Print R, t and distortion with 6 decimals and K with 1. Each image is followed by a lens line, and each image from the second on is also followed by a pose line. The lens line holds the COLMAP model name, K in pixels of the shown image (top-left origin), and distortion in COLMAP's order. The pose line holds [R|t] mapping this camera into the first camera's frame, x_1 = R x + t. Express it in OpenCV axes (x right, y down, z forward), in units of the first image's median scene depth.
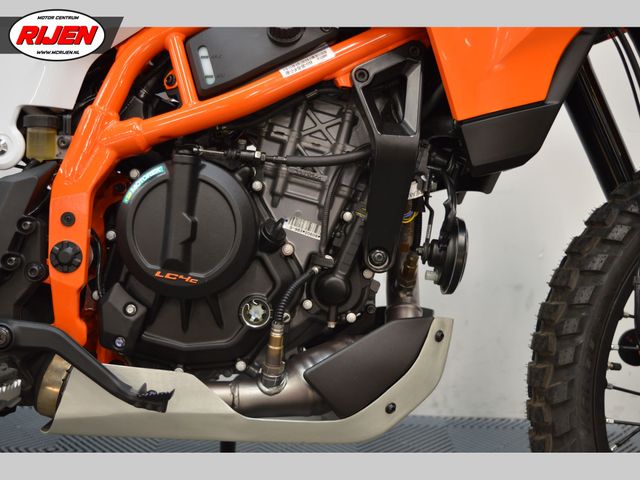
lens RADIAL K [[833.2, 0, 320.0], [0, 833.2, 240.0], [0, 0, 1]] dist [-0.011362, -0.015069]
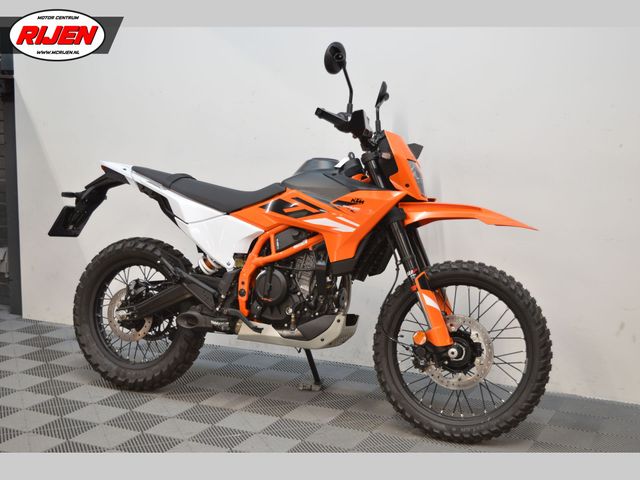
lens RADIAL K [[995.3, 0, 320.0], [0, 995.3, 240.0], [0, 0, 1]] dist [-0.023812, 0.018487]
pose [[0.898208, 0.029522, -0.438579, 1.978921], [-0.038562, 0.999187, -0.011718, -0.178622], [0.437877, 0.027438, 0.898616, -2.914456]]
